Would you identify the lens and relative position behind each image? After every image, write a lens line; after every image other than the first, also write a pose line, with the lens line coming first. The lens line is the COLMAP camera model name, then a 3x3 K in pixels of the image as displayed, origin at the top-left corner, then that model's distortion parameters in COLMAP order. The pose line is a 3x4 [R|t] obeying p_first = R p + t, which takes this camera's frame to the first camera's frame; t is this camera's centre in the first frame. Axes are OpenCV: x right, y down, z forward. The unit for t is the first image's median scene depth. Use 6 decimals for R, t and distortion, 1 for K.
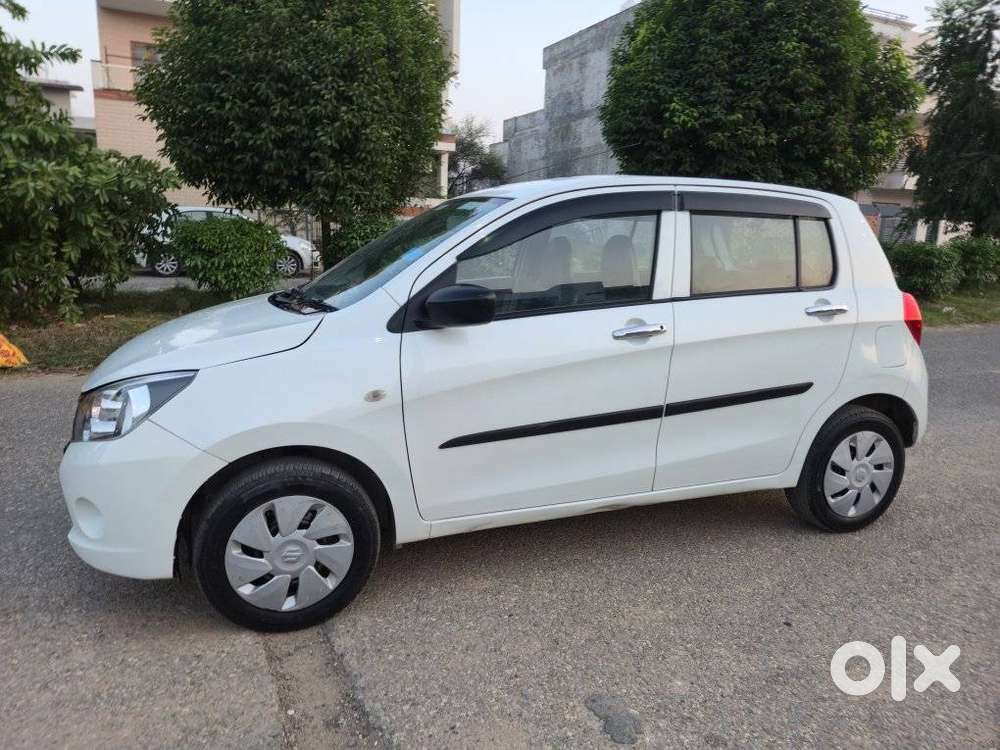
lens RADIAL K [[673.9, 0, 496.9], [0, 673.9, 376.6], [0, 0, 1]] dist [0.074265, -0.064815]
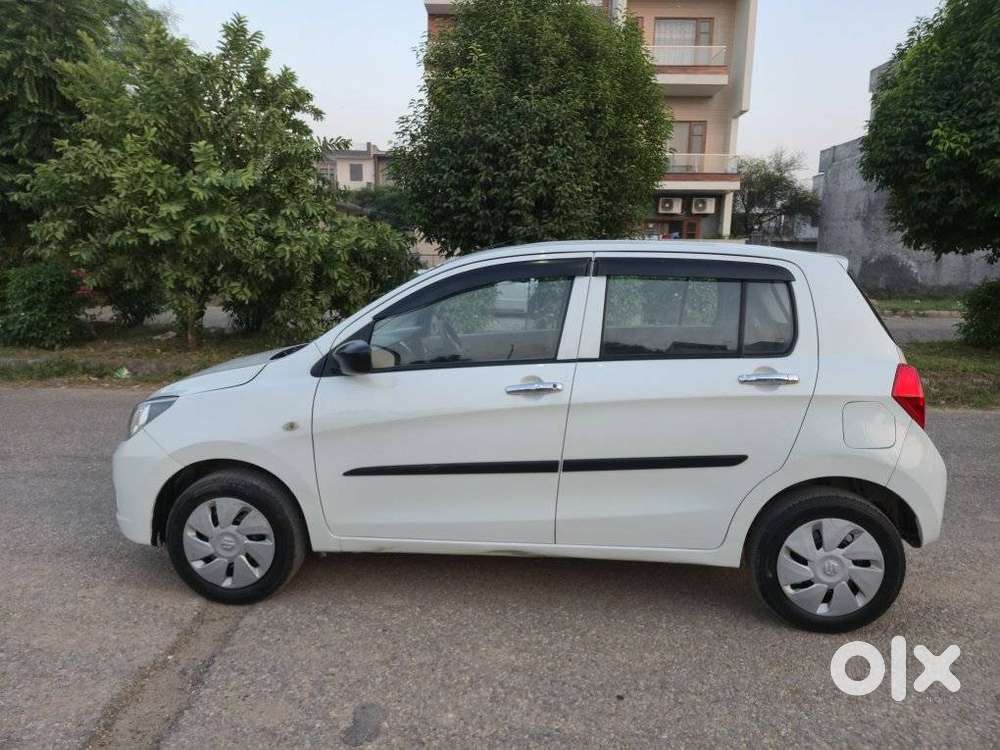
lens RADIAL K [[673.9, 0, 496.9], [0, 673.9, 376.6], [0, 0, 1]] dist [0.074265, -0.064815]
pose [[0.907497, 0.056567, -0.416232, 0.496283], [-0.080689, 0.995913, -0.040576, -0.031283], [0.412236, 0.070408, 0.908353, 0.007279]]
